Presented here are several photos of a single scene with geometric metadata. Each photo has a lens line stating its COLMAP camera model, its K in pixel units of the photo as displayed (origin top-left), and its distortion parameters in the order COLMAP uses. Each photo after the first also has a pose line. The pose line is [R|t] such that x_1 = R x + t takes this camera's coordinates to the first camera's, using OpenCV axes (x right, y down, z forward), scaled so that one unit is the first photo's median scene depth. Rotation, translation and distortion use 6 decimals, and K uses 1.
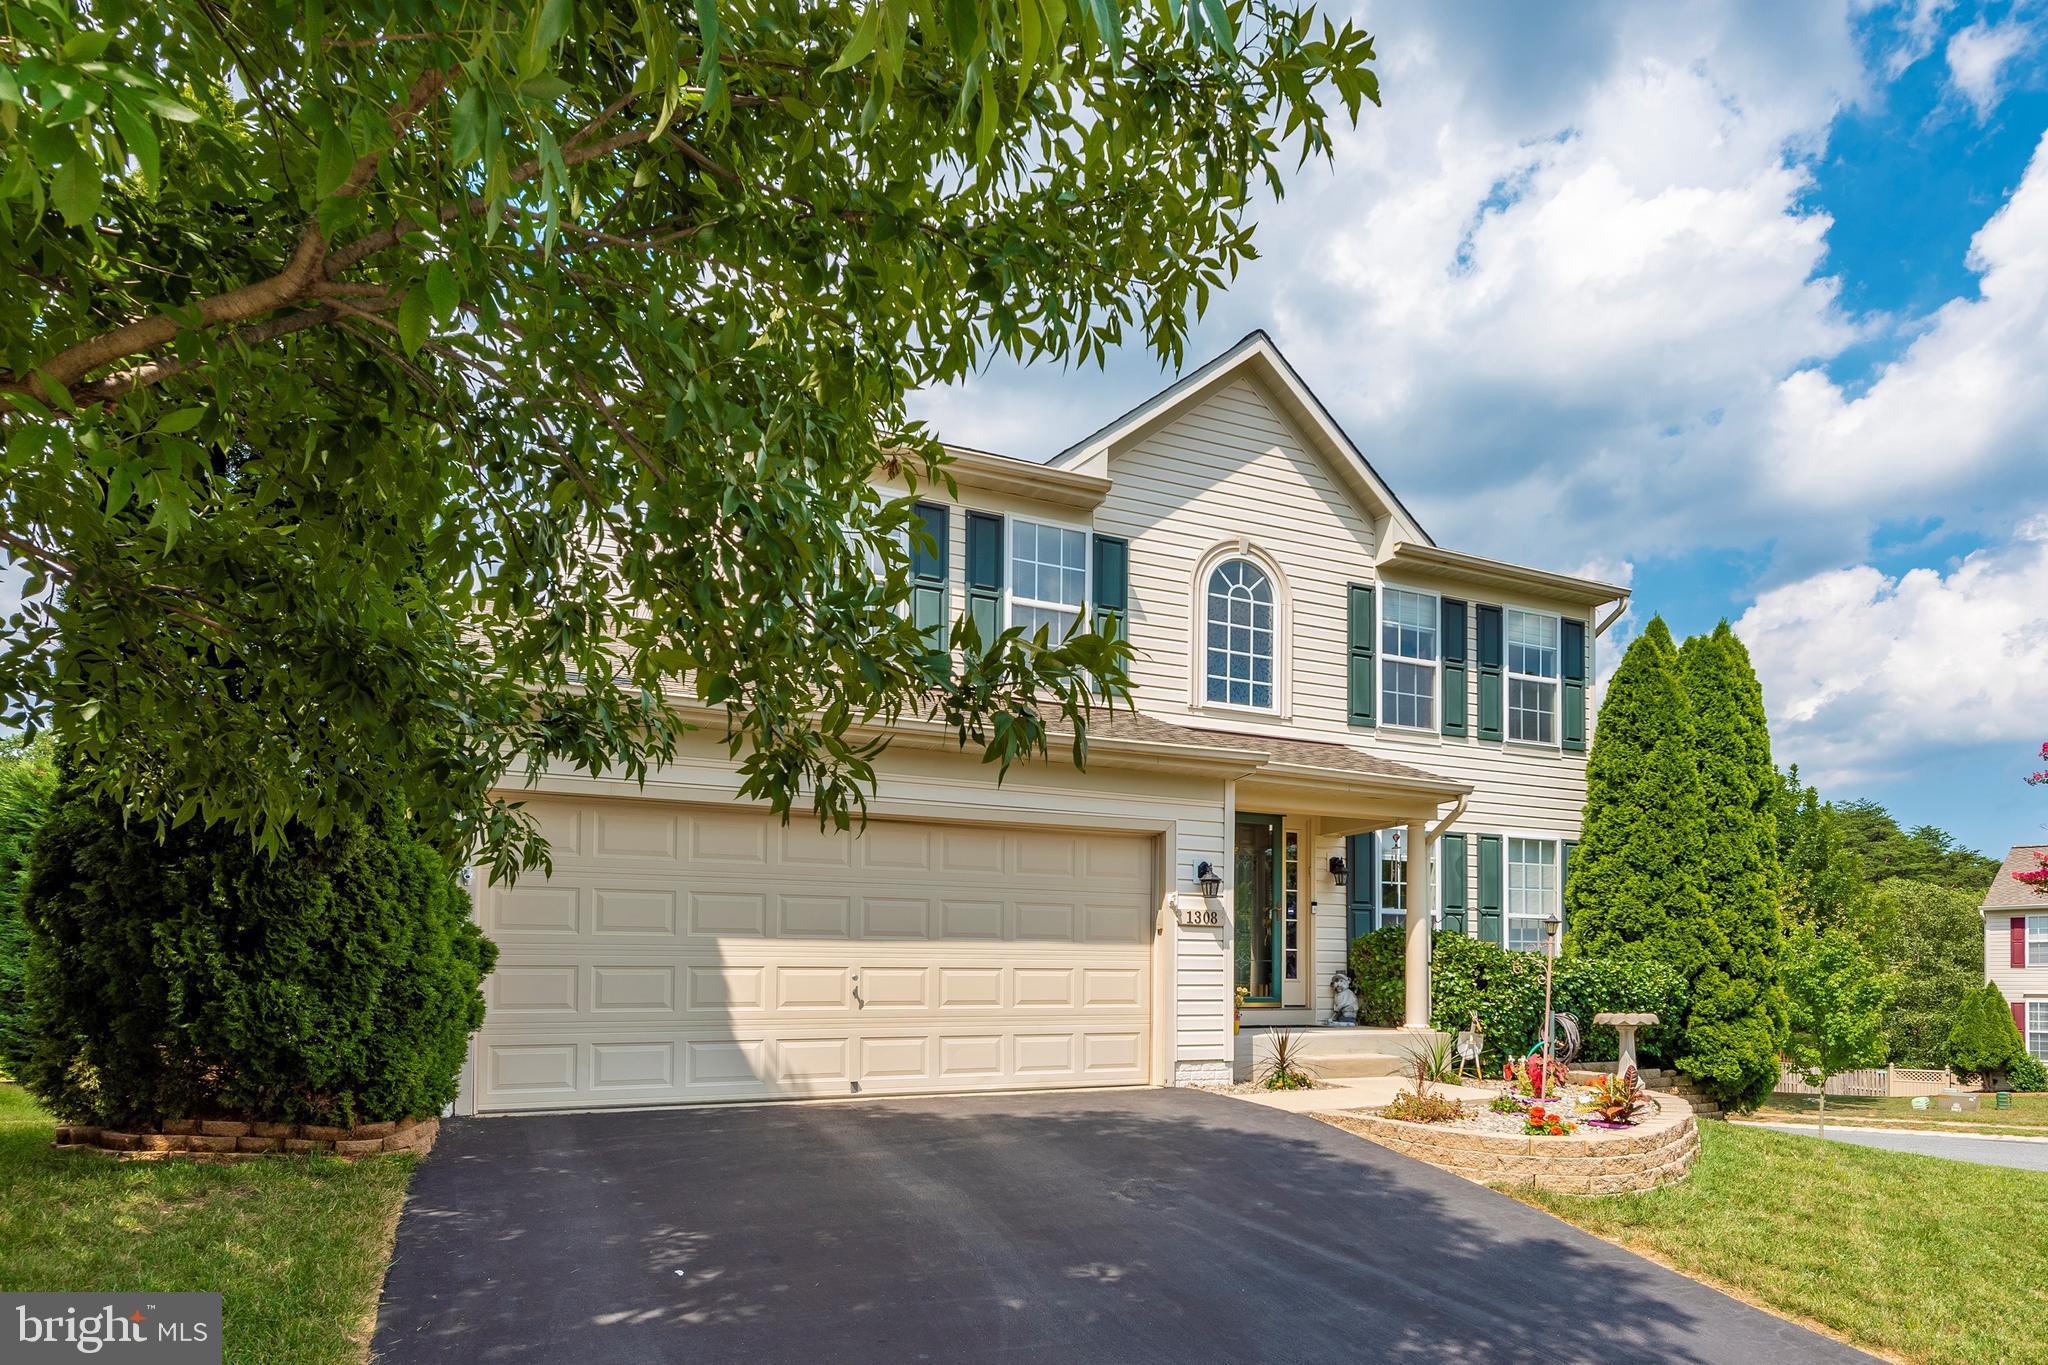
lens RADIAL K [[949.9, 0, 1107.5], [0, 949.9, 697.6], [0, 0, 1]] dist [0.001681, 0.000173]
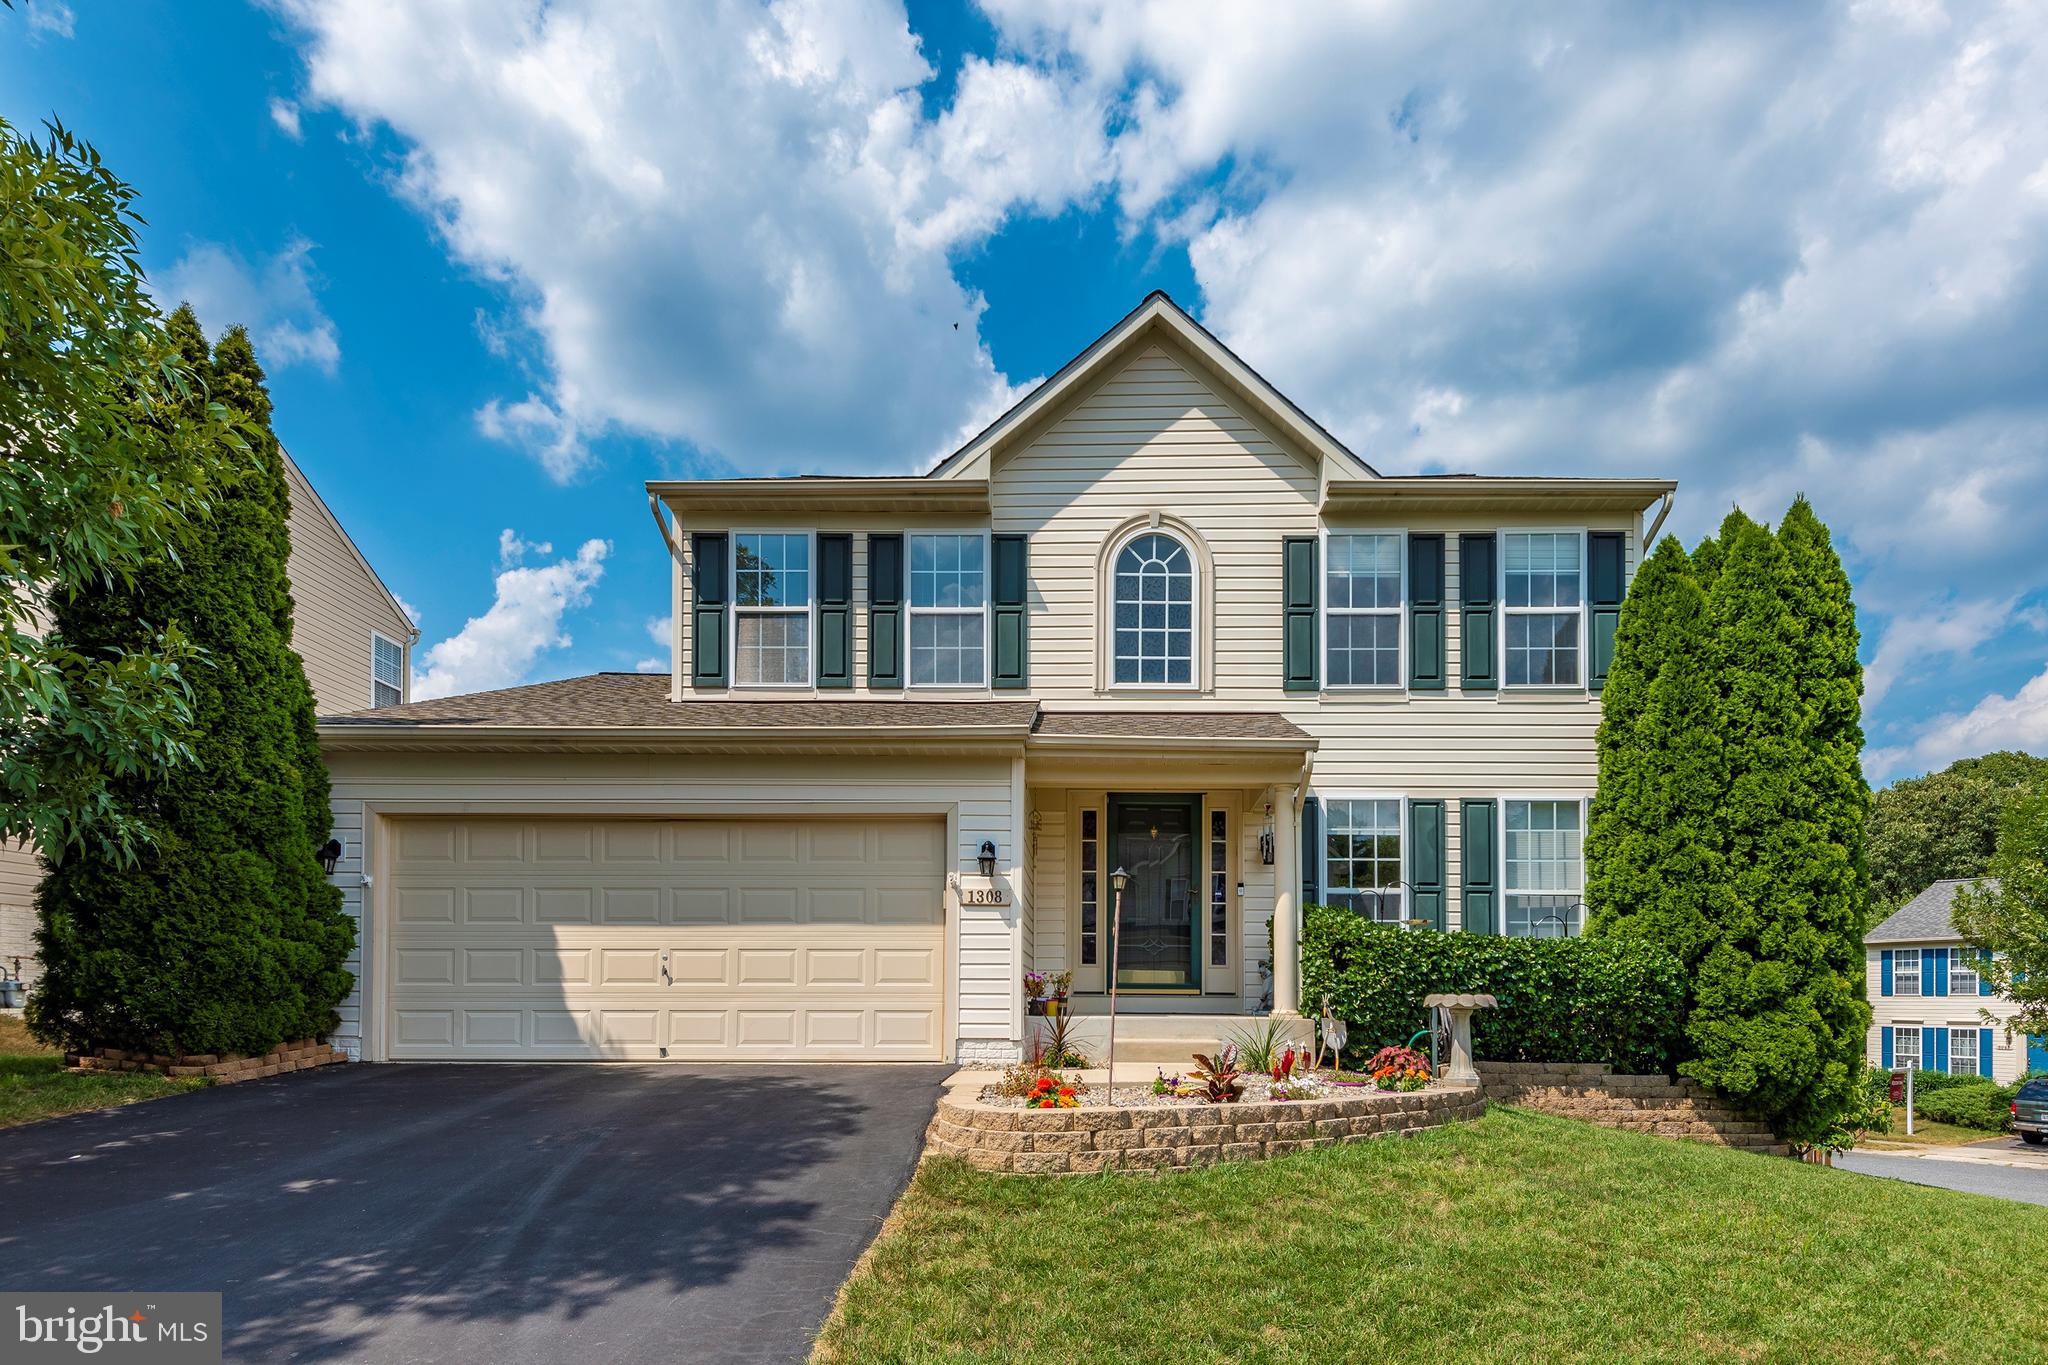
lens RADIAL K [[929.8, 0, 1055.2], [0, 929.8, 716.1], [0, 0, 1]] dist [0.018871, -0.007957]
pose [[0.923410, -0.107340, -0.368499, 0.408587], [0.106954, 0.994031, -0.021539, 0.052957], [0.368611, -0.019523, 0.929379, 0.088116]]
